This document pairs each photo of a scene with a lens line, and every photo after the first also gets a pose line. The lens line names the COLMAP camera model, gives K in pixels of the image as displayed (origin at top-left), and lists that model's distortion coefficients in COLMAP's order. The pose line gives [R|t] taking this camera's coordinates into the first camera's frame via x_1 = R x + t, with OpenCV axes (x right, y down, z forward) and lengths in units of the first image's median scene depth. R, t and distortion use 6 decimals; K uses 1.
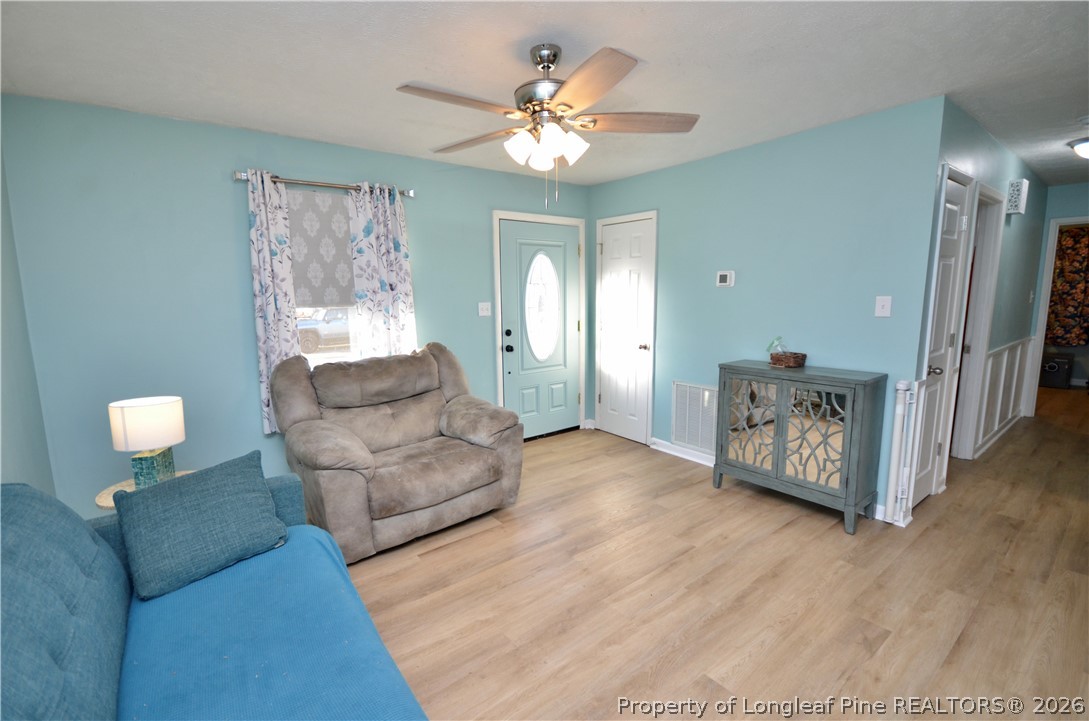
lens RADIAL K [[474.4, 0, 539.4], [0, 474.4, 360.0], [0, 0, 1]] dist [0.001413, -0.008312]
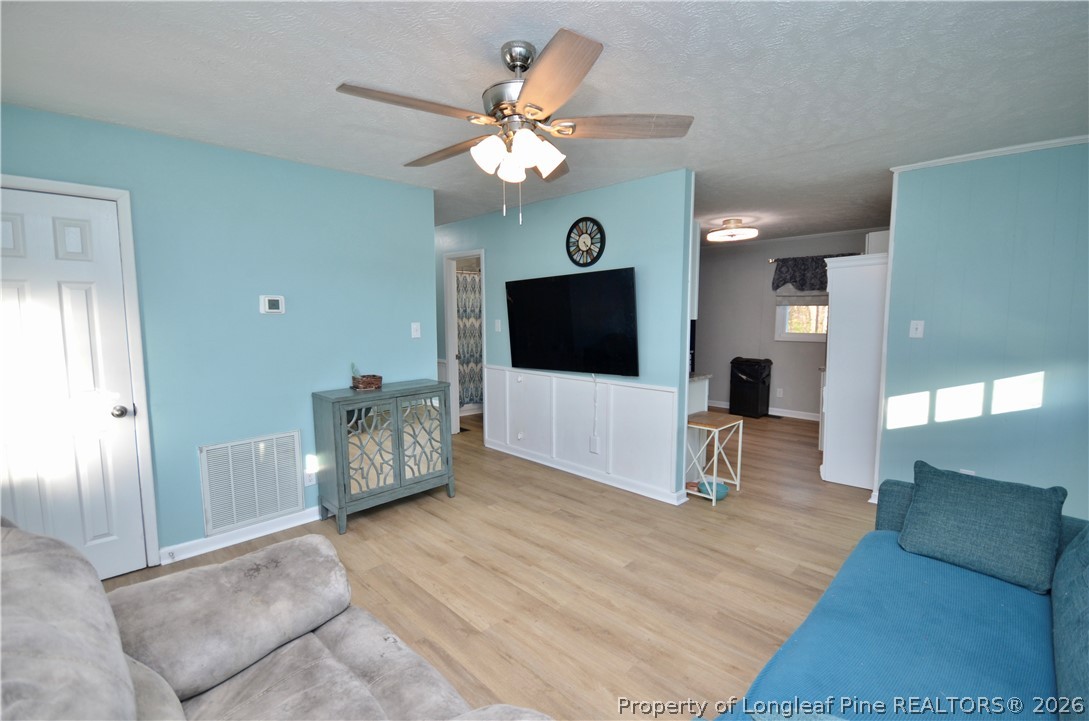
lens RADIAL K [[474.4, 0, 539.4], [0, 474.4, 360.0], [0, 0, 1]] dist [0.001413, -0.008312]
pose [[-0.132260, -0.082498, 0.987776, -0.629780], [0.144440, 0.984289, 0.101547, -0.110530], [-0.980635, 0.156105, -0.118266, 0.790401]]
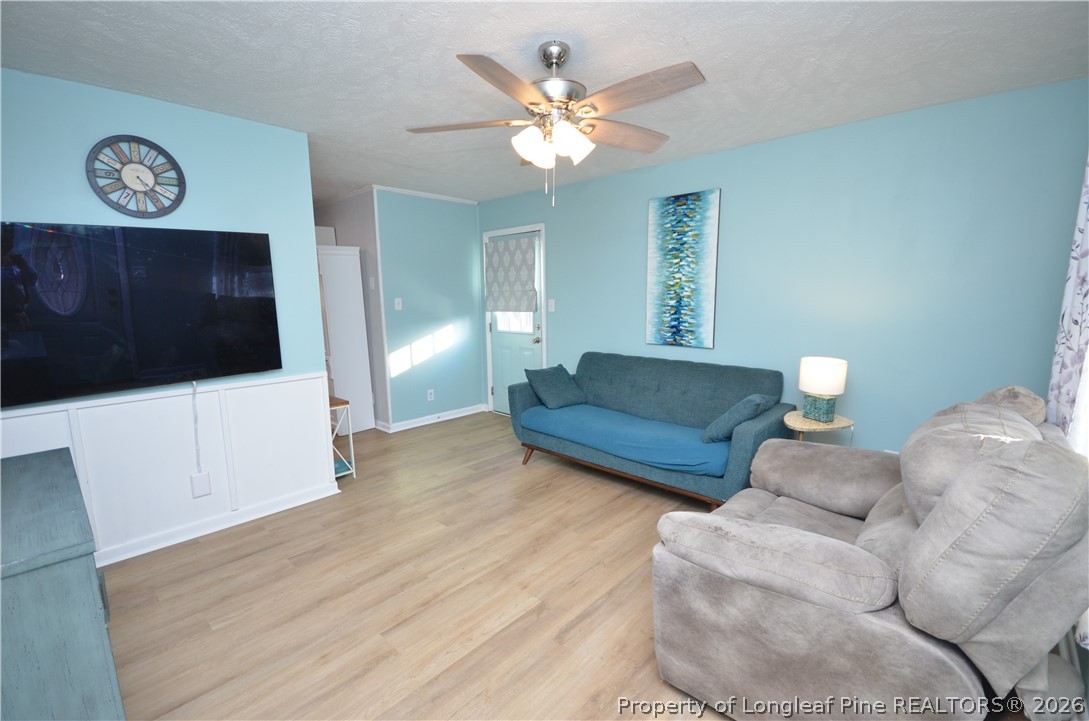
lens RADIAL K [[474.4, 0, 539.4], [0, 474.4, 360.0], [0, 0, 1]] dist [0.001413, -0.008312]
pose [[-0.985753, 0.047501, -0.161355, 0.161383], [0.001496, 0.961734, 0.273982, -0.201092], [0.168195, 0.269837, -0.948102, 1.447225]]
